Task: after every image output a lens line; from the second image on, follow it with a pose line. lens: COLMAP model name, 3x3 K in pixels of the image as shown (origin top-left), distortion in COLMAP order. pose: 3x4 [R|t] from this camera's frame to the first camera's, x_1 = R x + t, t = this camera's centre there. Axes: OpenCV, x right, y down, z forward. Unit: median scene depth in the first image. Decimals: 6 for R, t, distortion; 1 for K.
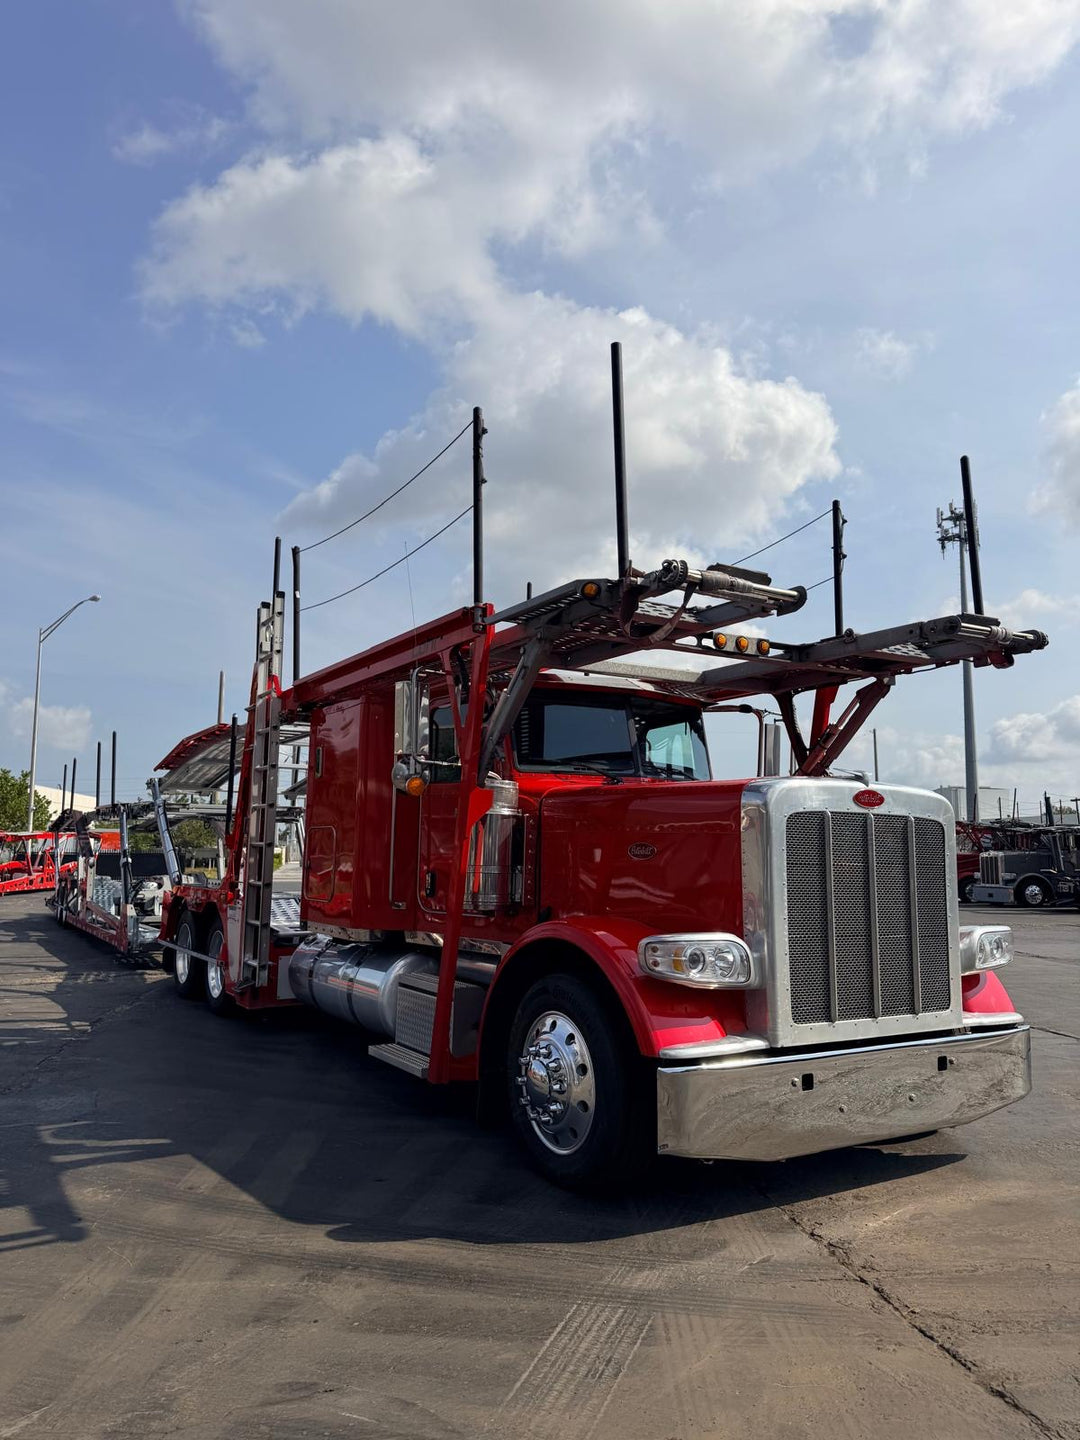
lens RADIAL K [[998.1, 0, 518.8], [0, 998.1, 713.2], [0, 0, 1]] dist [0.006757, -0.001358]
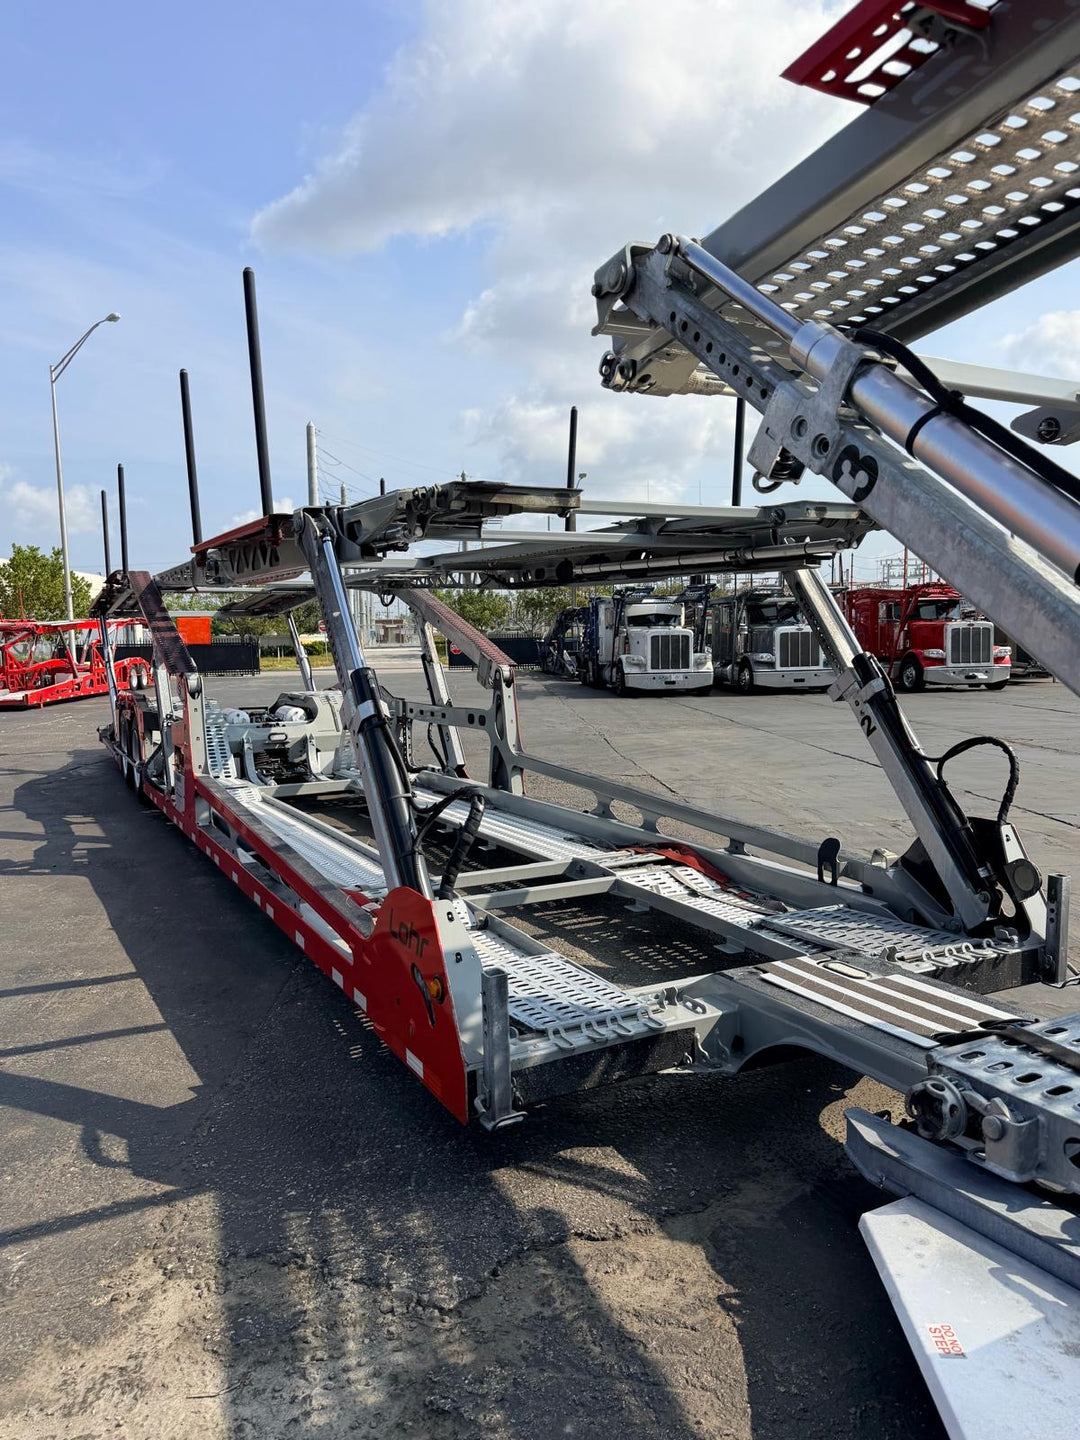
lens RADIAL K [[998.1, 0, 518.8], [0, 998.1, 713.2], [0, 0, 1]] dist [0.006757, -0.001358]
pose [[0.998898, -0.024519, -0.040011, -0.347144], [0.032753, 0.974885, 0.220289, 0.092253], [0.033605, -0.221357, 0.974614, 0.751165]]
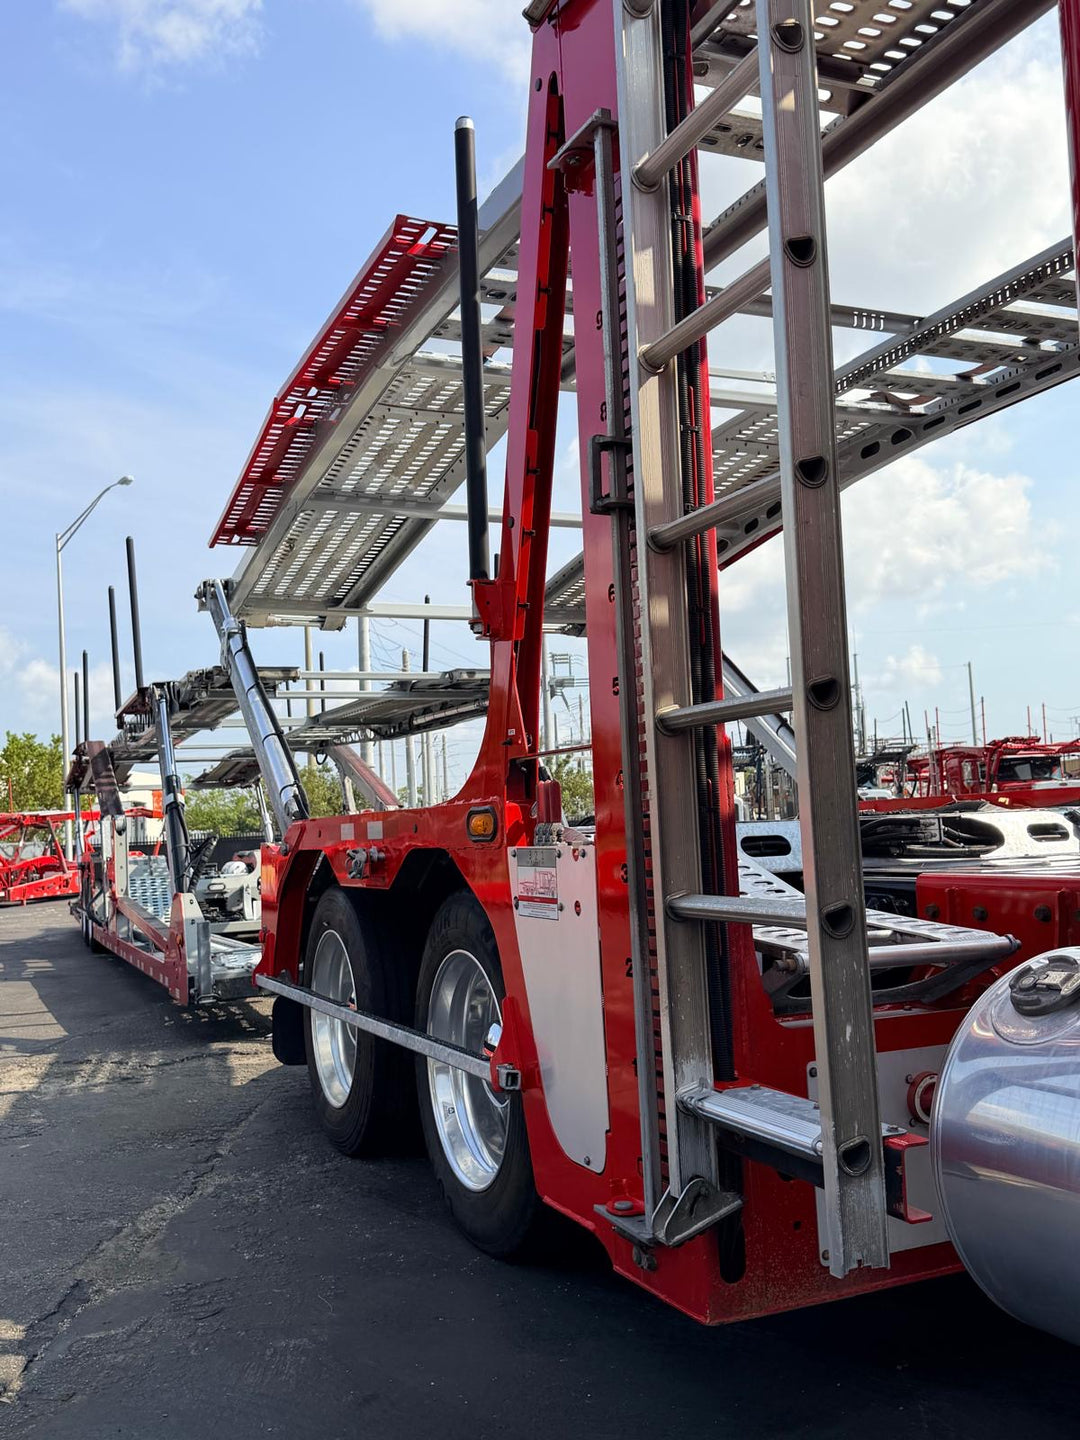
lens RADIAL K [[1306.5, 0, 540.0], [0, 1306.5, 720.0], [0, 0, 1]] dist [0.045277, -0.005534]
pose [[0.990995, -0.064862, -0.117136, -0.159000], [0.071518, 0.996002, 0.053536, 0.093422], [0.113196, -0.061431, 0.991672, 0.440099]]
